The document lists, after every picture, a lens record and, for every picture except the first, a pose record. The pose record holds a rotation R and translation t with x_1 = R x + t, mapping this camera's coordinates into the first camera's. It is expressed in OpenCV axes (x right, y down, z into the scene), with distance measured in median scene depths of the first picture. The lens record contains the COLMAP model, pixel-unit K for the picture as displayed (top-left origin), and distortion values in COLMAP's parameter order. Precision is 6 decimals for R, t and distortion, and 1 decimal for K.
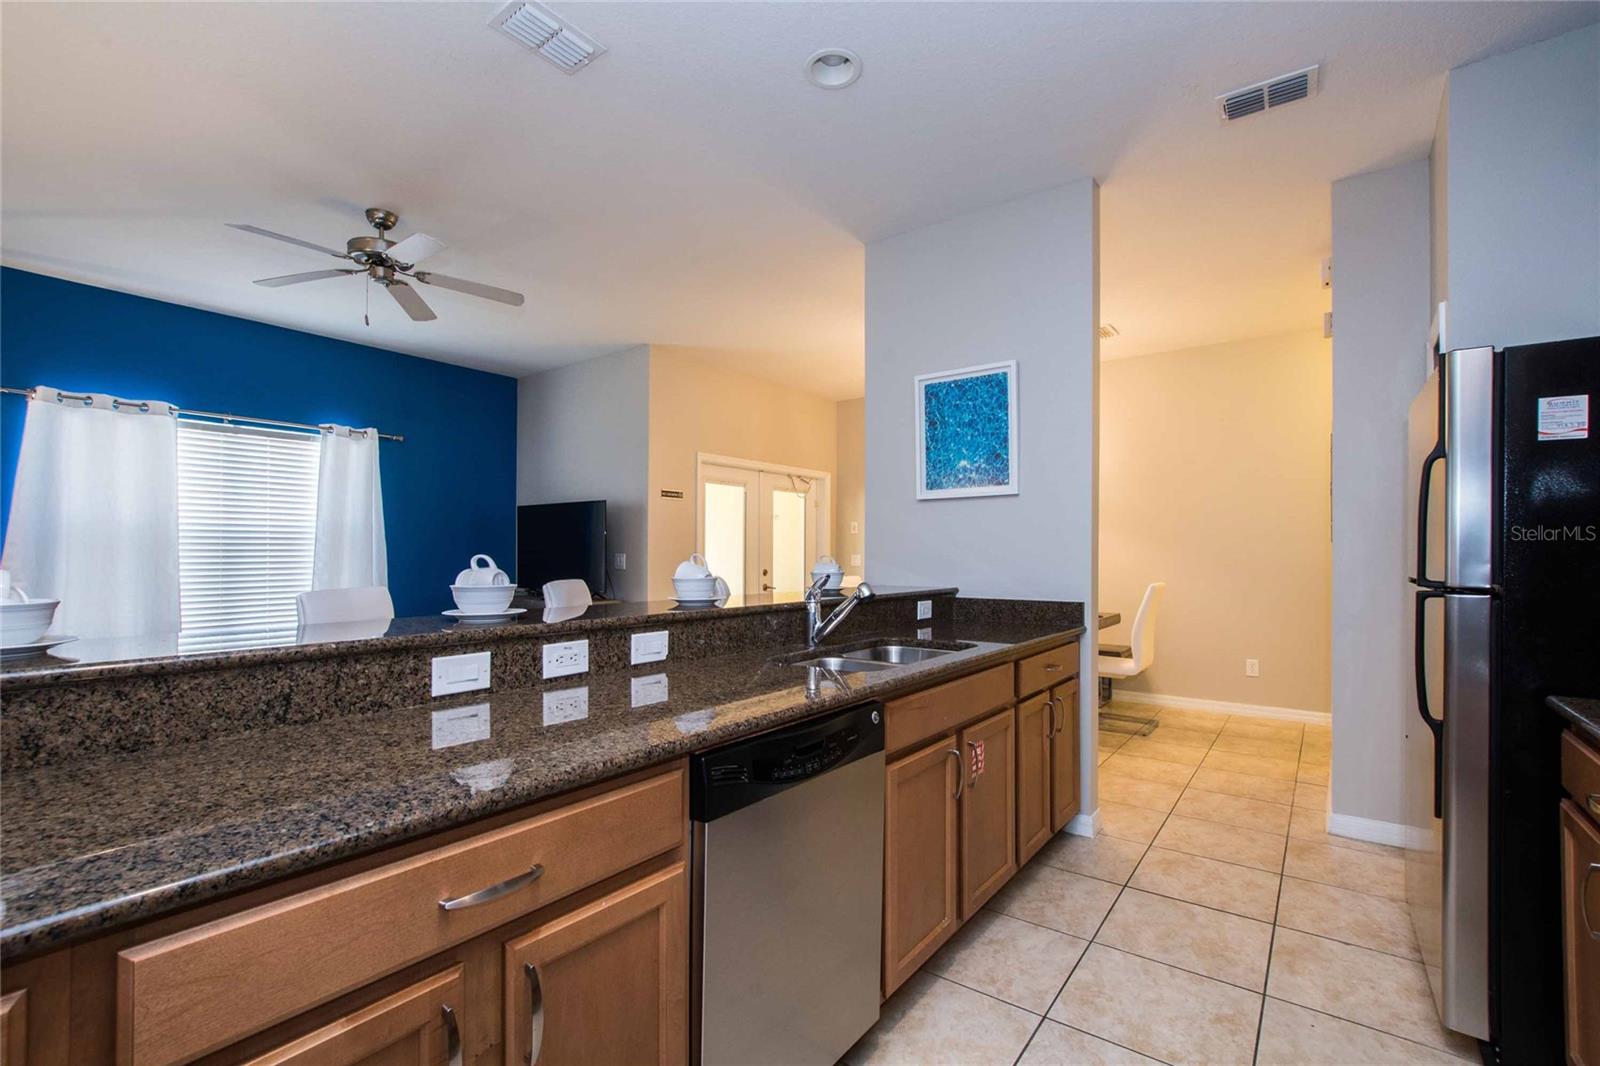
lens RADIAL K [[729.2, 0, 826.0], [0, 729.2, 524.5], [0, 0, 1]] dist [-0.013034, 0.006799]
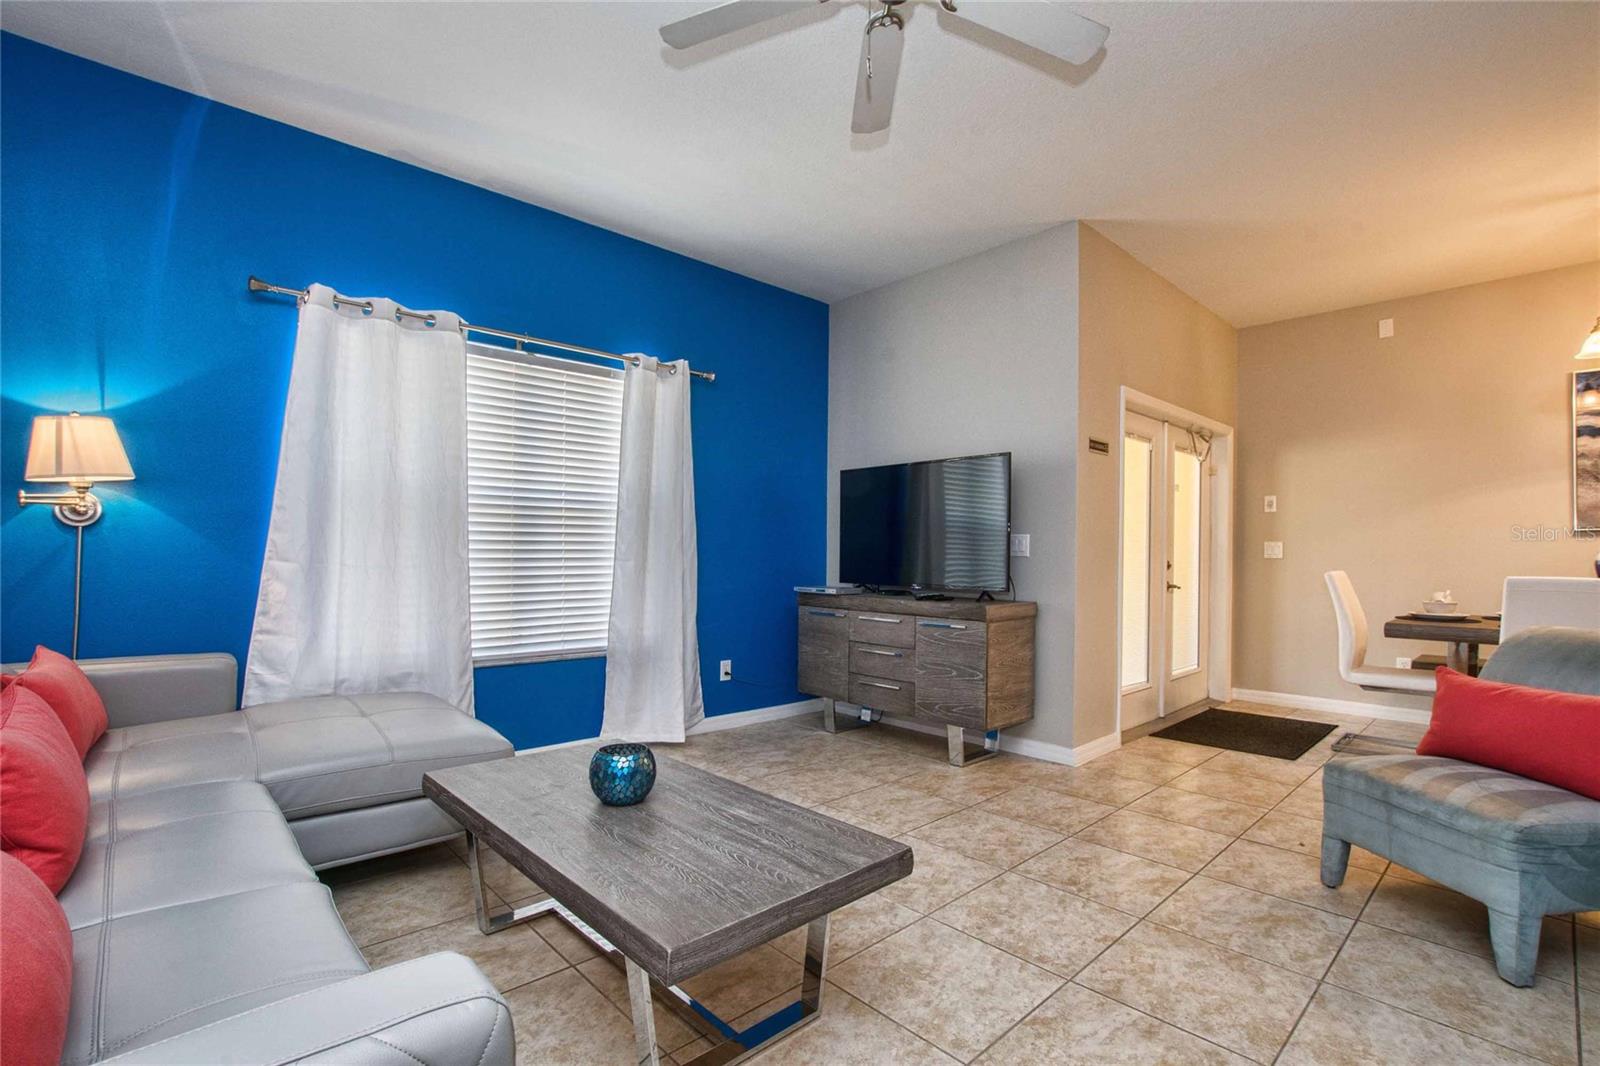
lens RADIAL K [[729.2, 0, 800.2], [0, 729.2, 544.8], [0, 0, 1]] dist [-0.013034, 0.006799]
pose [[0.979860, 0.008336, -0.199514, -0.405372], [-0.001403, 0.999391, 0.034867, 0.030116], [0.199683, -0.033885, 0.979275, 0.336627]]
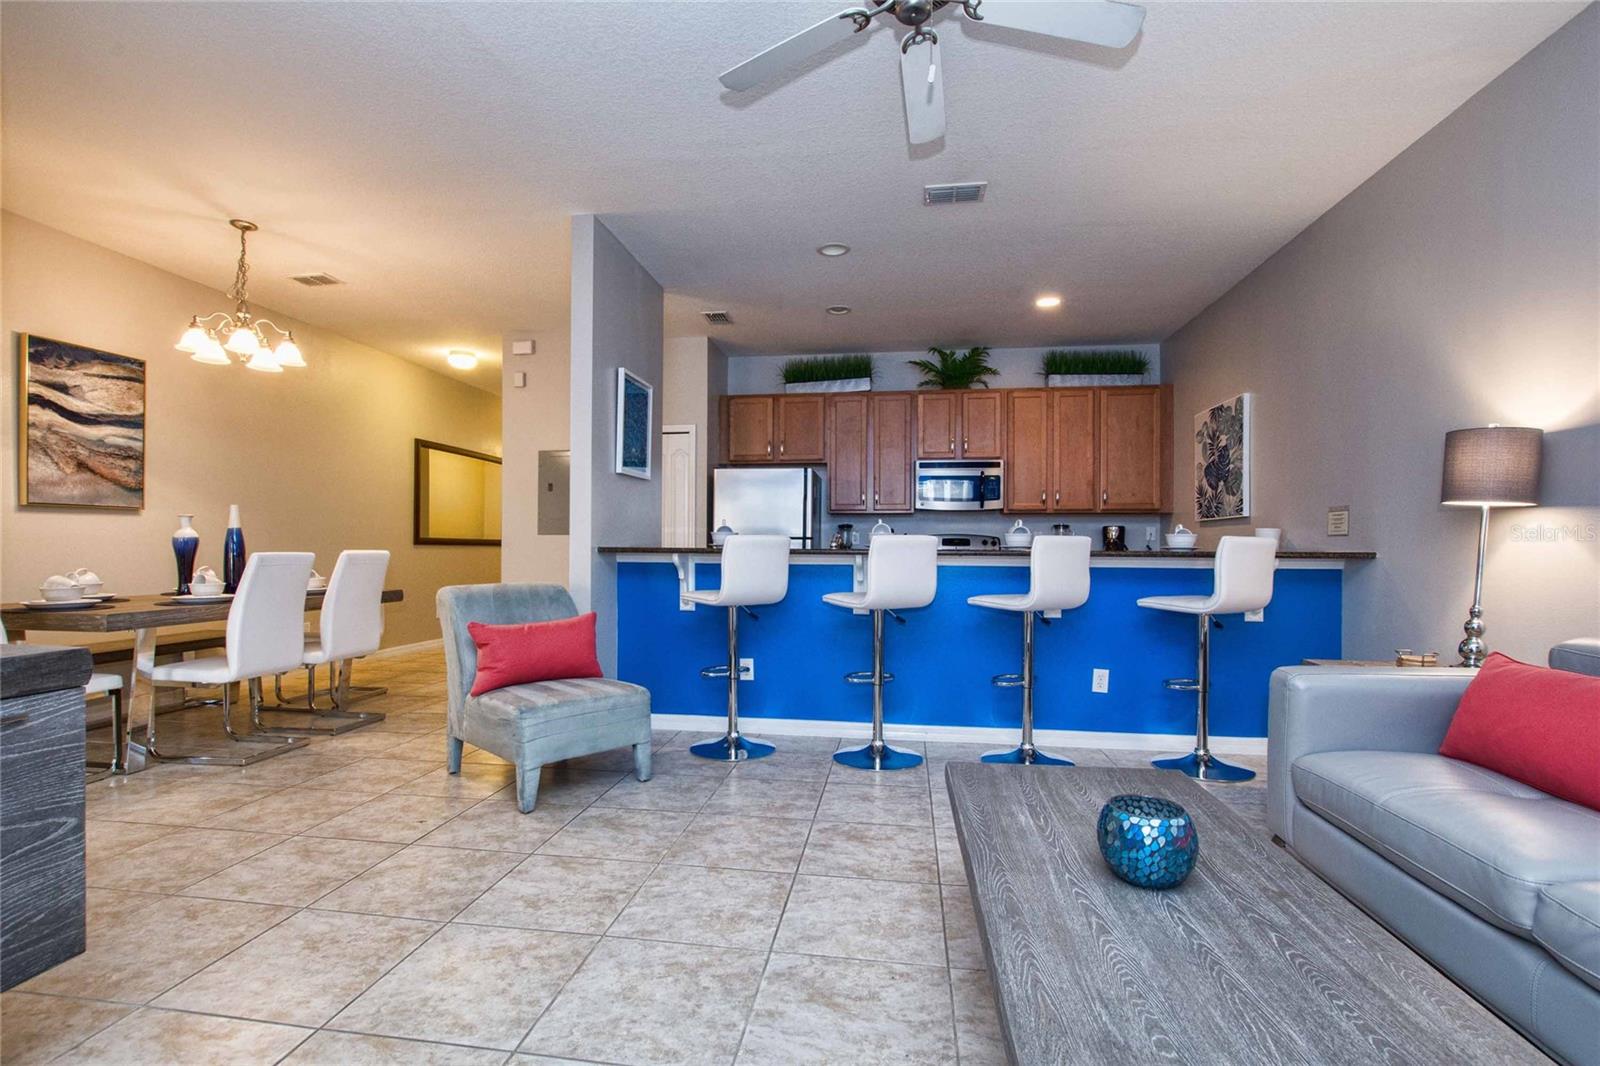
lens RADIAL K [[729.2, 0, 804.2], [0, 729.2, 544.9], [0, 0, 1]] dist [-0.013034, 0.006799]
pose [[-0.456037, 0.002303, 0.889958, -0.764106], [-0.043655, 0.998735, -0.024954, 0.067182], [-0.888890, -0.050231, -0.455359, 0.945572]]
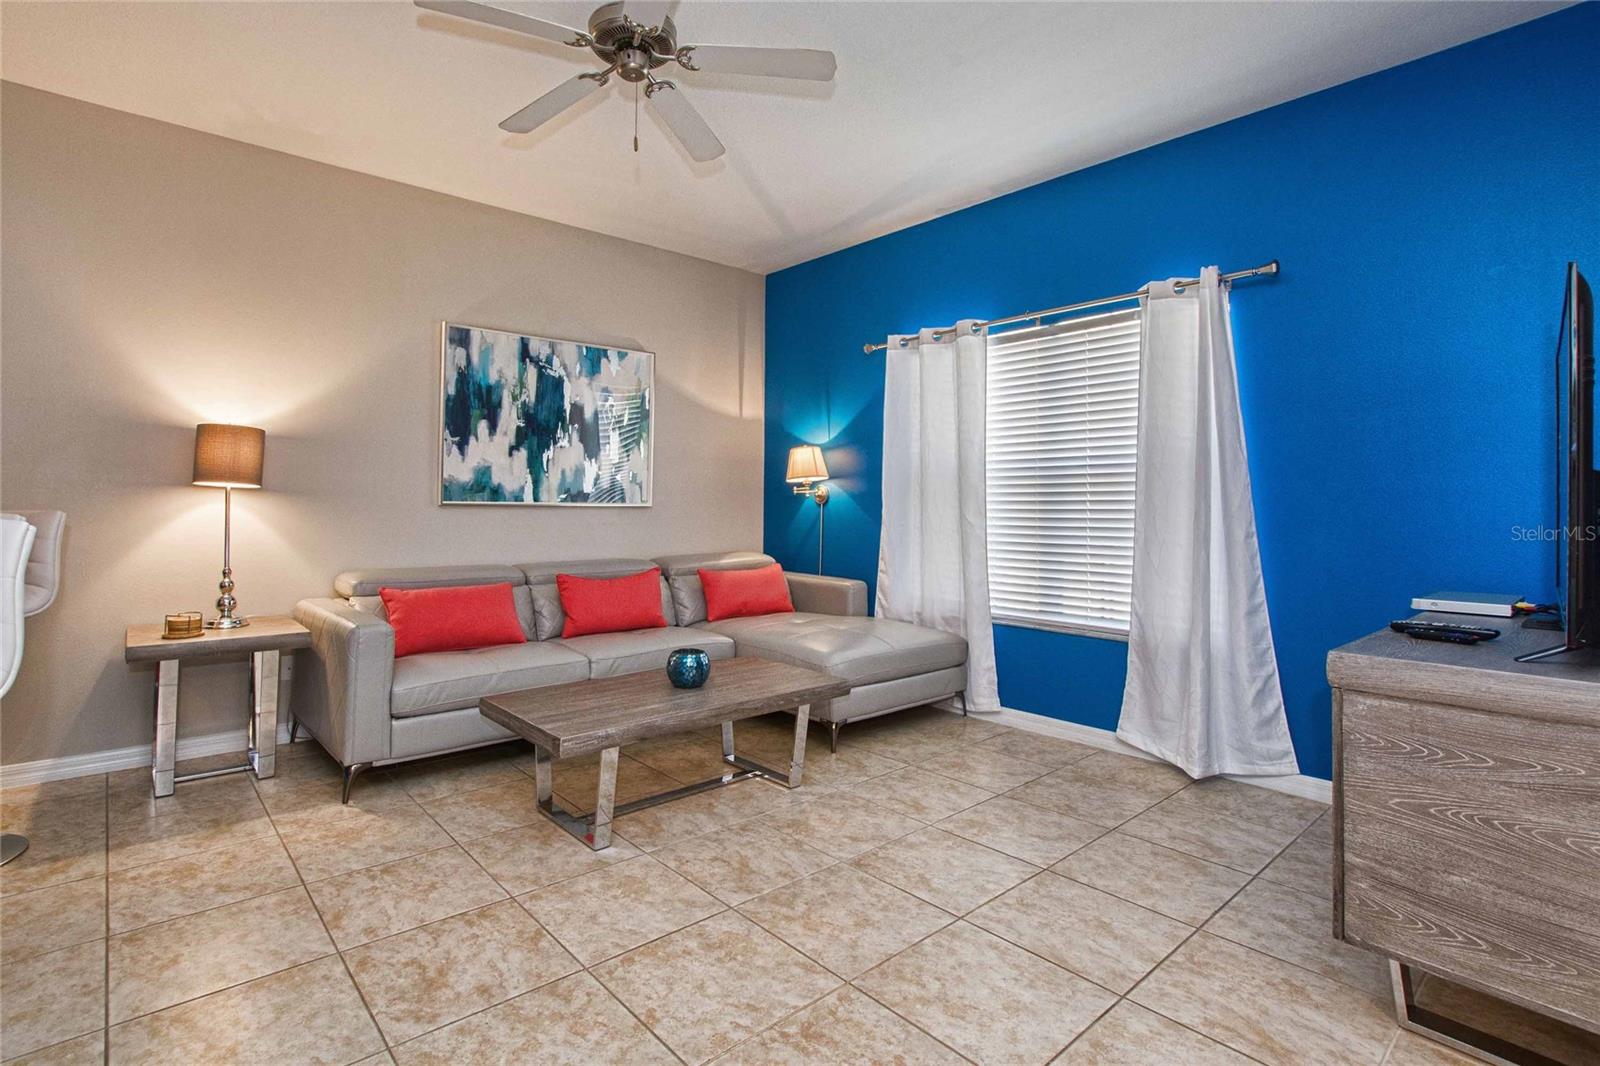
lens RADIAL K [[772.9, 0, 774.6], [0, 772.9, 486.9], [0, 0, 1]] dist [-0.010791, 0.002303]
pose [[-0.236300, -0.026931, -0.971307, 0.012104], [0.035287, 0.998719, -0.036276, 0.047508], [0.971039, -0.042847, -0.235047, 0.915354]]
